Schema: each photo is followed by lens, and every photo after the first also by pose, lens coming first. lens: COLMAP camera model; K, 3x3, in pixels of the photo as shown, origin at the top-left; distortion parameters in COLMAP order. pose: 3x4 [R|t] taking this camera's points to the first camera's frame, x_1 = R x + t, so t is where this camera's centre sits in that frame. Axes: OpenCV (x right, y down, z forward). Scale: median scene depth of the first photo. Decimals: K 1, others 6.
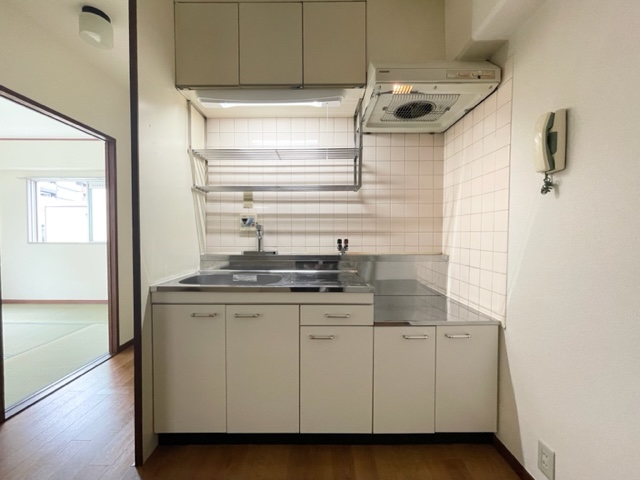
lens RADIAL K [[260.7, 0, 320.4], [0, 260.7, 239.3], [0, 0, 1]] dist [-0.000685, 0.000572]
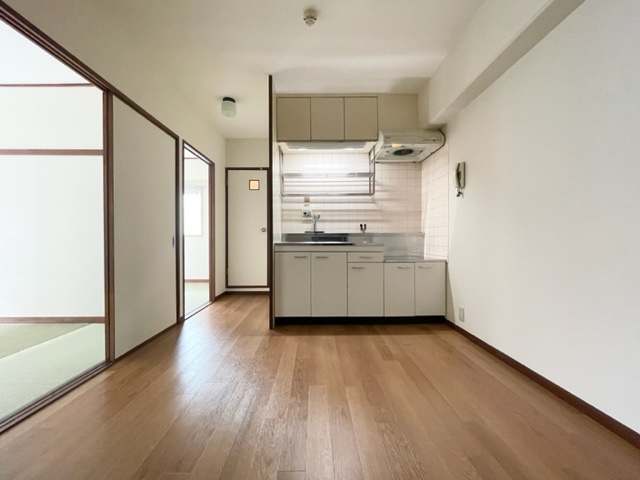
lens RADIAL K [[260.7, 0, 318.4], [0, 260.7, 239.9], [0, 0, 1]] dist [-0.000685, 0.000572]
pose [[0.999985, -0.004722, 0.002799, -0.229859], [0.004770, 0.999840, -0.017262, 0.141375], [-0.002717, 0.017275, 0.999847, -0.764602]]
